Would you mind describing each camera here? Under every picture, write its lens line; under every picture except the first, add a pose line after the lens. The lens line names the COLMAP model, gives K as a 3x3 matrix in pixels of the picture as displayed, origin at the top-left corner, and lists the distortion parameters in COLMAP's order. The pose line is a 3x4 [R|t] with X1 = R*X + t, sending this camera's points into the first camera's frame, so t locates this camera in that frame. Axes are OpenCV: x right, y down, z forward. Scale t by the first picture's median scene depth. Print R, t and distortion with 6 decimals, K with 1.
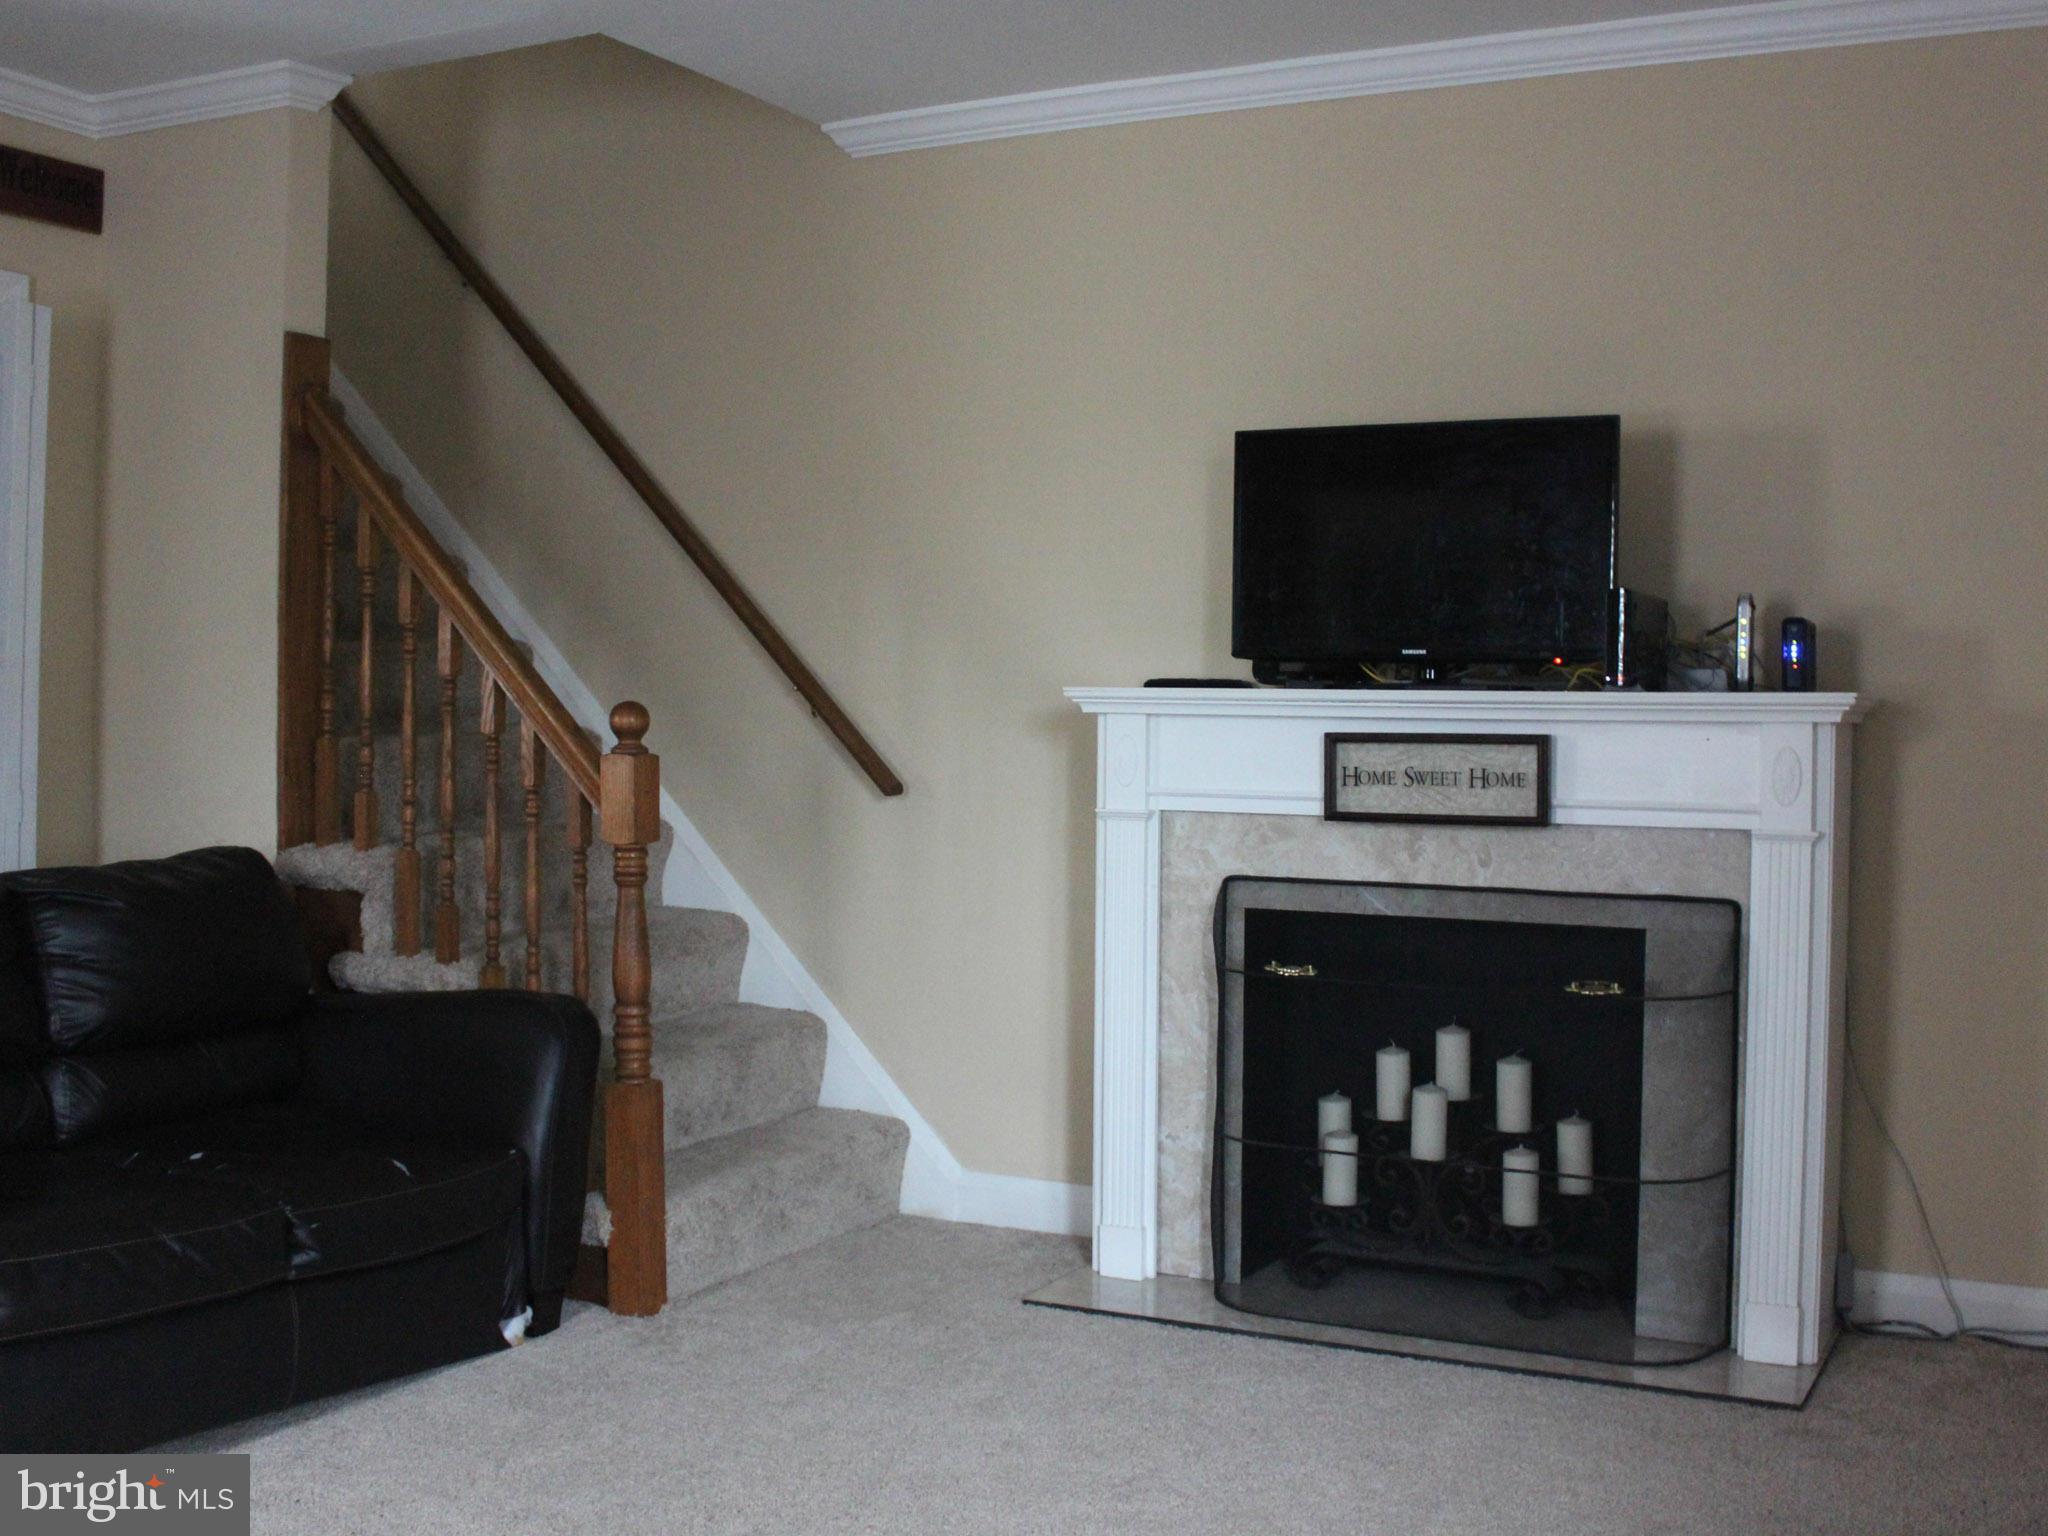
lens RADIAL K [[1989.9, 0, 1023.4], [0, 1989.9, 768.8], [0, 0, 1]] dist [-0.094616, 0.000000]
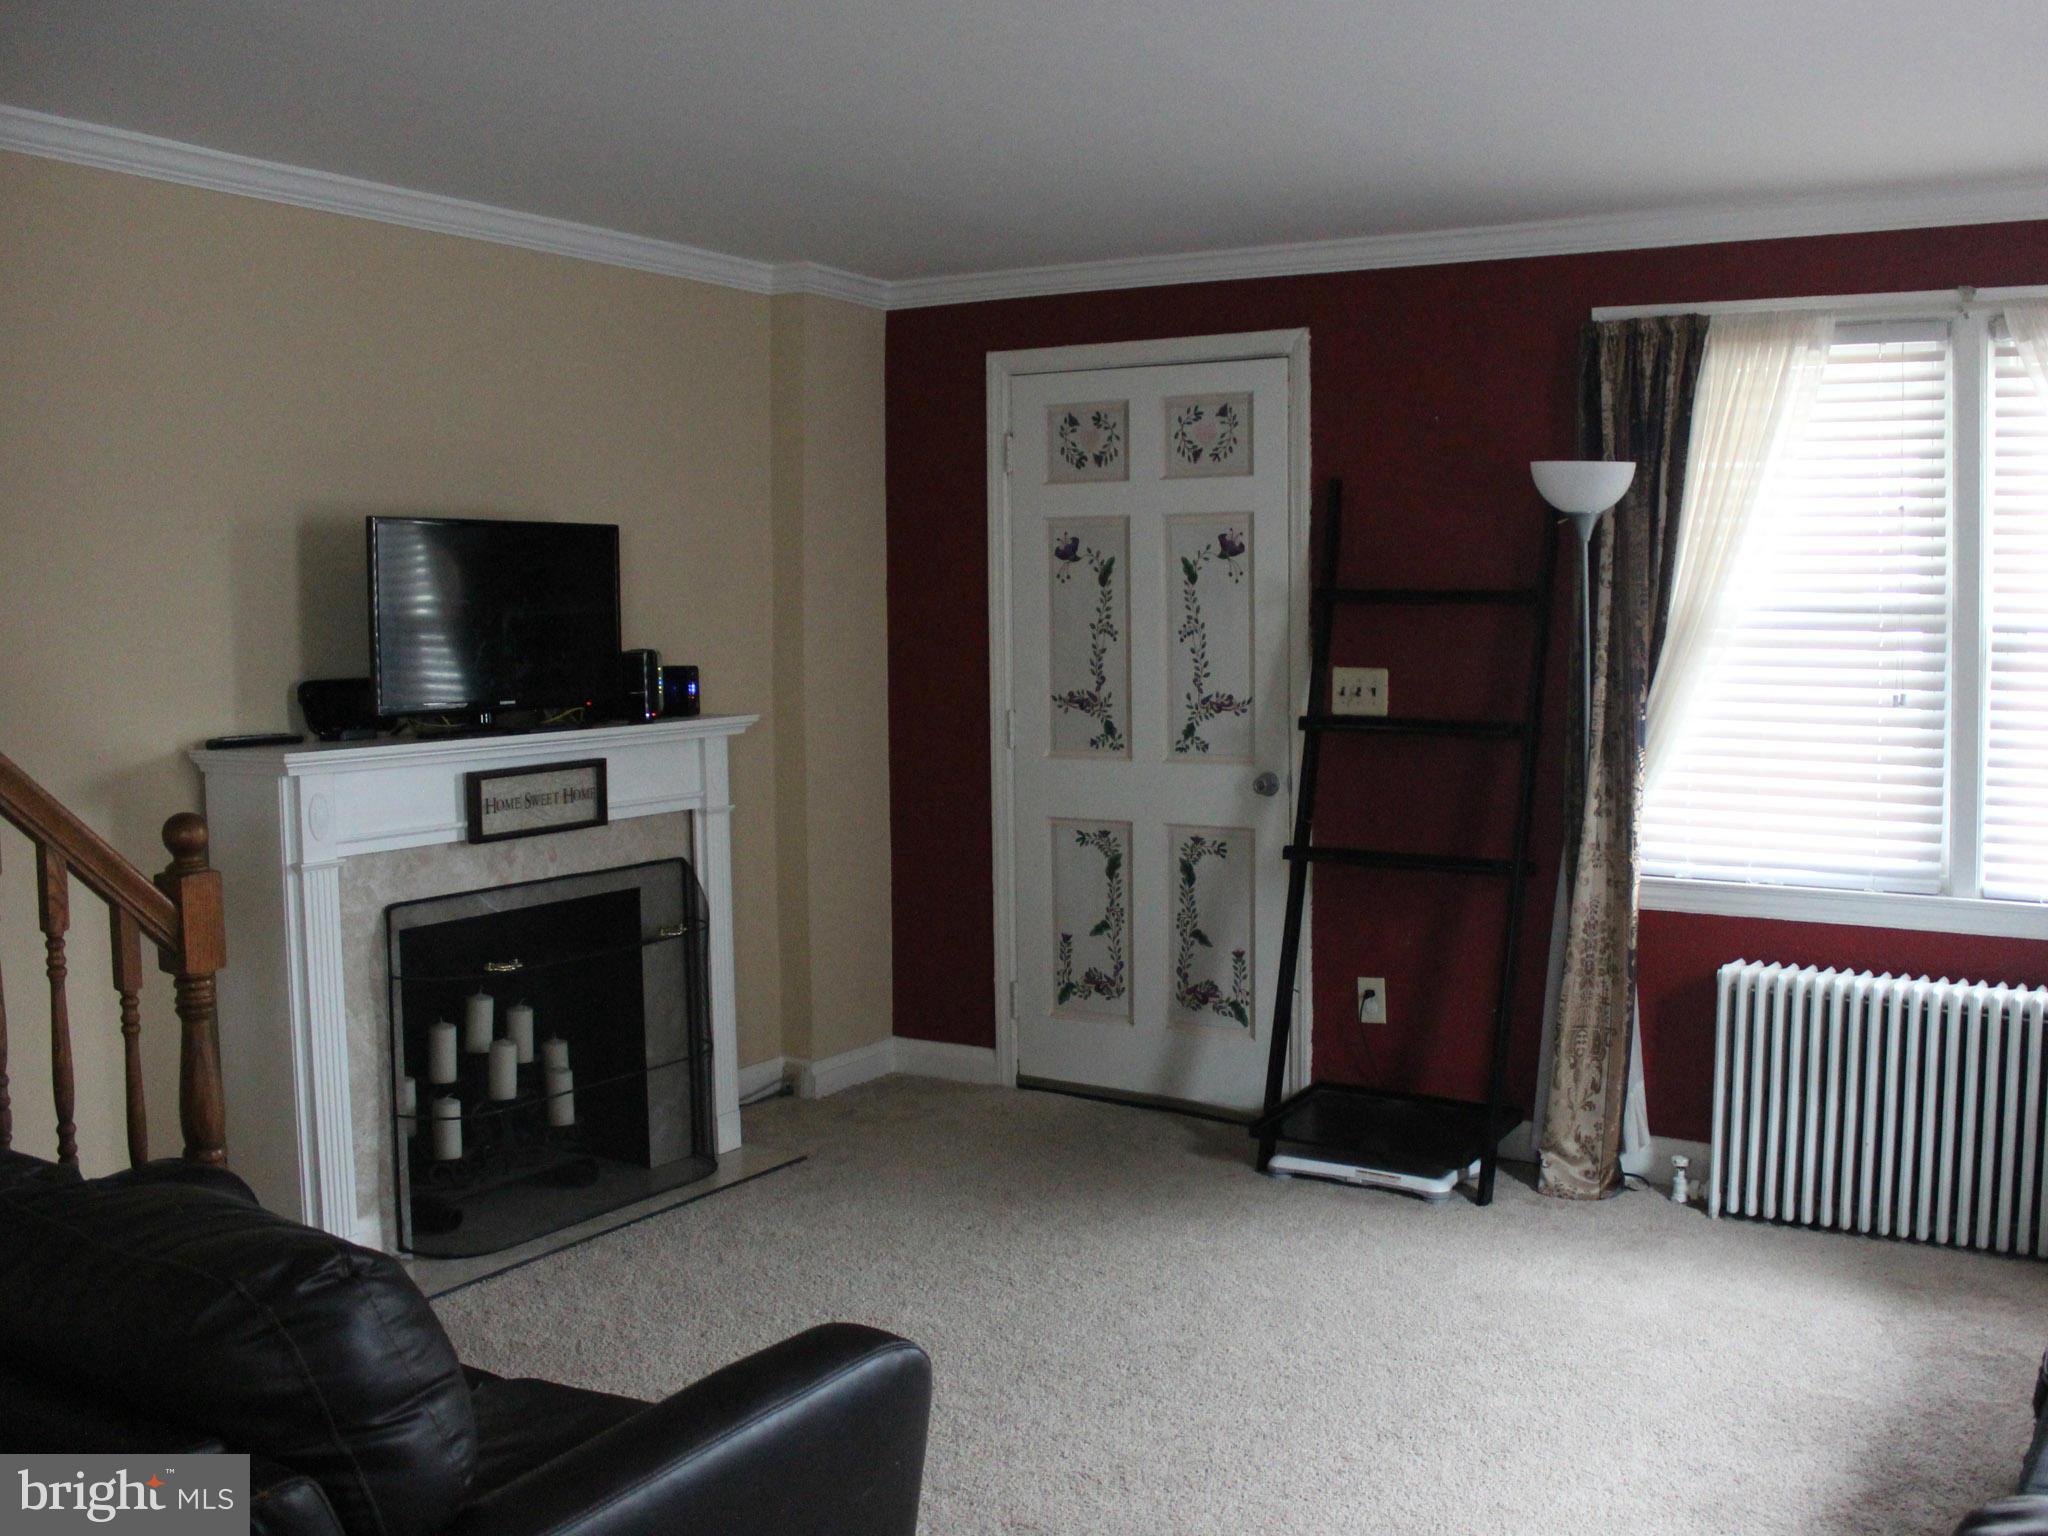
lens RADIAL K [[1989.9, 0, 1021.5], [0, 1989.9, 769.0], [0, 0, 1]] dist [-0.094616, 0.000000]
pose [[0.129906, -0.091145, 0.987328, -1.026343], [0.054460, 0.994919, 0.084680, -0.107278], [-0.990030, 0.042769, 0.134210, 0.508802]]
